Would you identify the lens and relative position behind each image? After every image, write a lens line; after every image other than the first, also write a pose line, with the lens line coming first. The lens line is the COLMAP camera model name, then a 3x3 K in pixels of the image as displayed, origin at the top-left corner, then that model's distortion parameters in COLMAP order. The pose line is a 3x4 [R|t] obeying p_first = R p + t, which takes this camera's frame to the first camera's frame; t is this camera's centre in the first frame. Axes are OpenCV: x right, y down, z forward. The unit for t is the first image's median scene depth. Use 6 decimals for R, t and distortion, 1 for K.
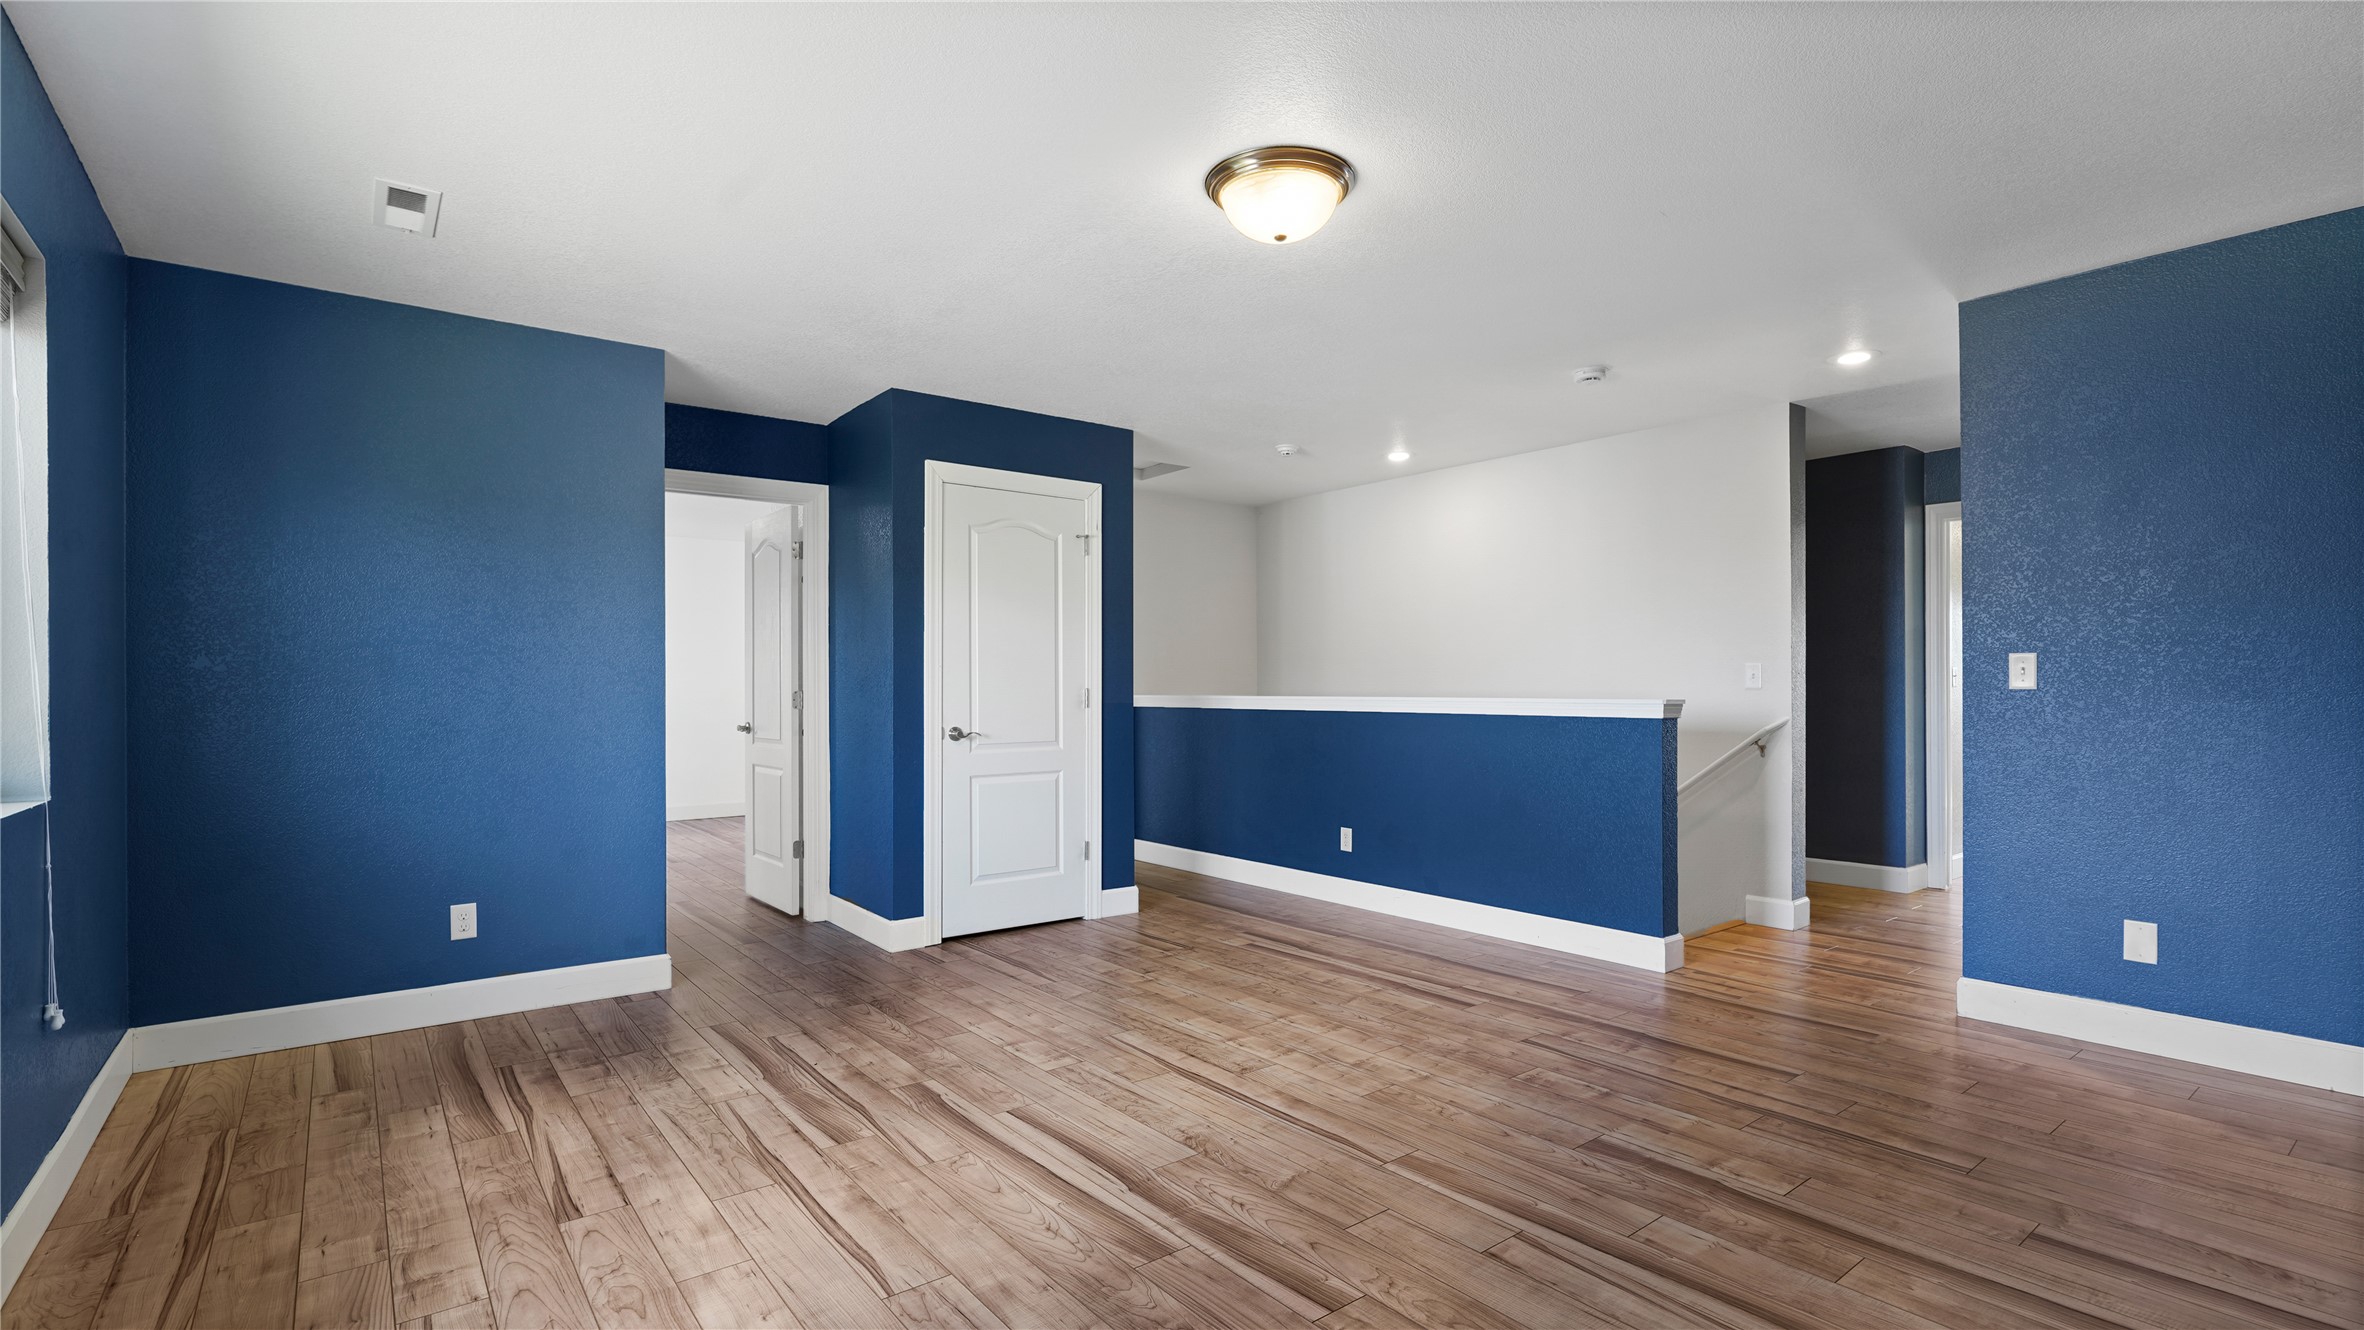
lens RADIAL K [[1082.0, 0, 1183.1], [0, 1082.0, 679.7], [0, 0, 1]] dist [-0.000352, -0.000038]
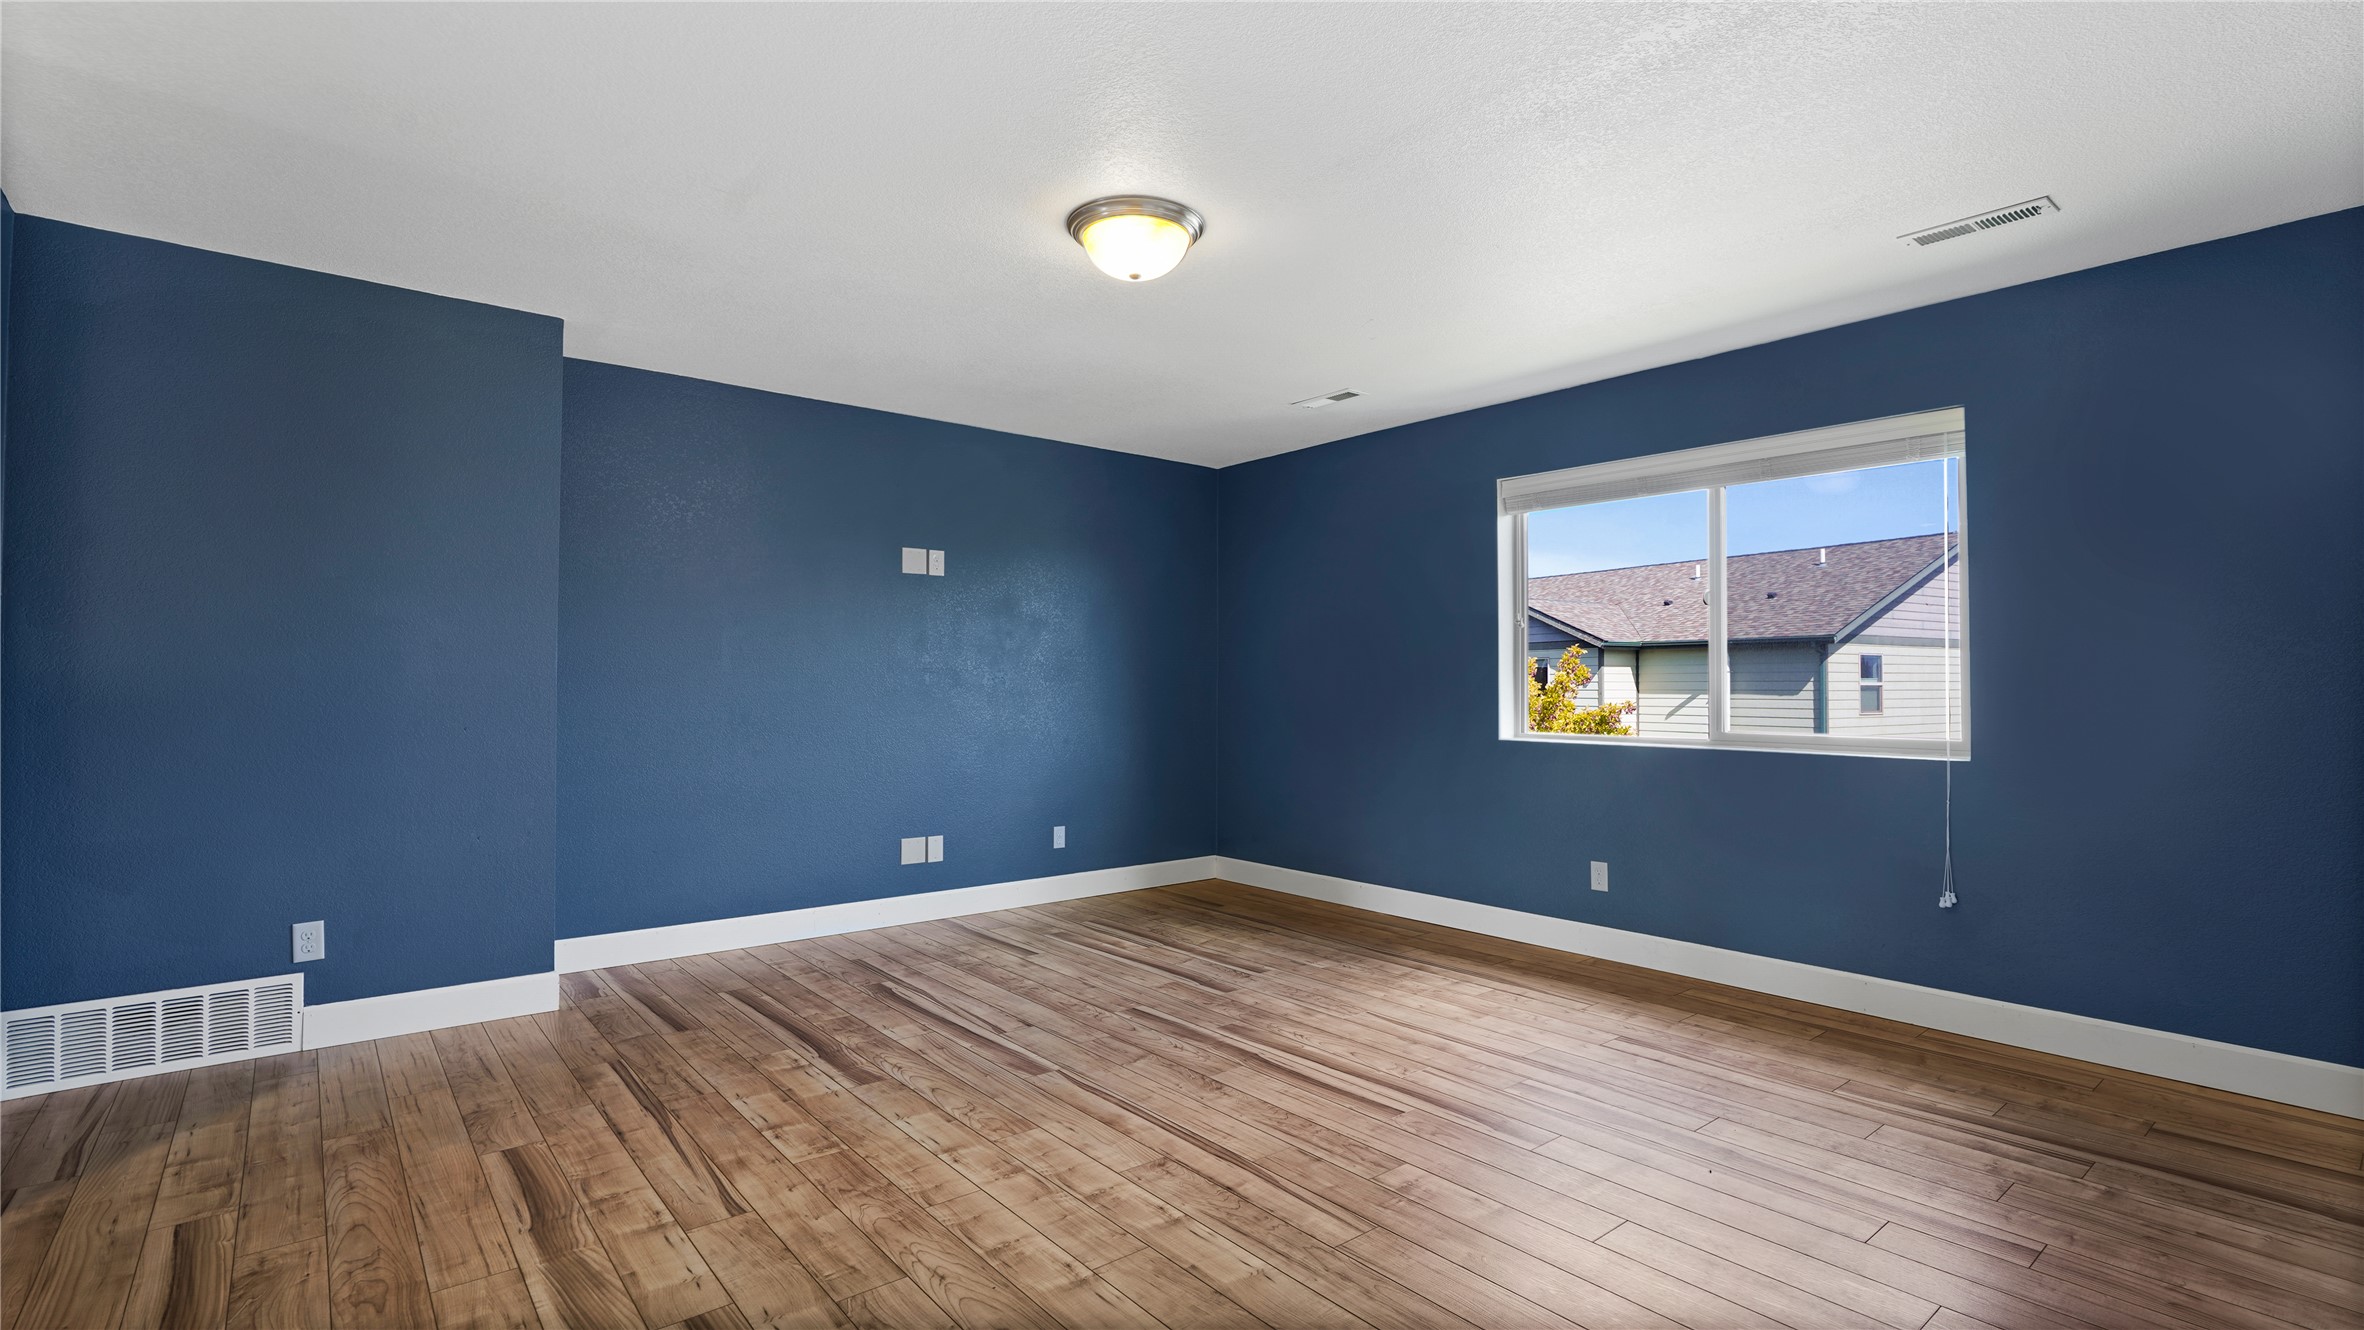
lens RADIAL K [[1082.0, 0, 1180.7], [0, 1082.0, 671.9], [0, 0, 1]] dist [-0.000352, -0.000038]
pose [[-0.999641, 0.000413, -0.026781, 0.073976], [0.000973, 0.999781, -0.020889, 0.014303], [0.026766, -0.020908, -0.999423, 2.104966]]
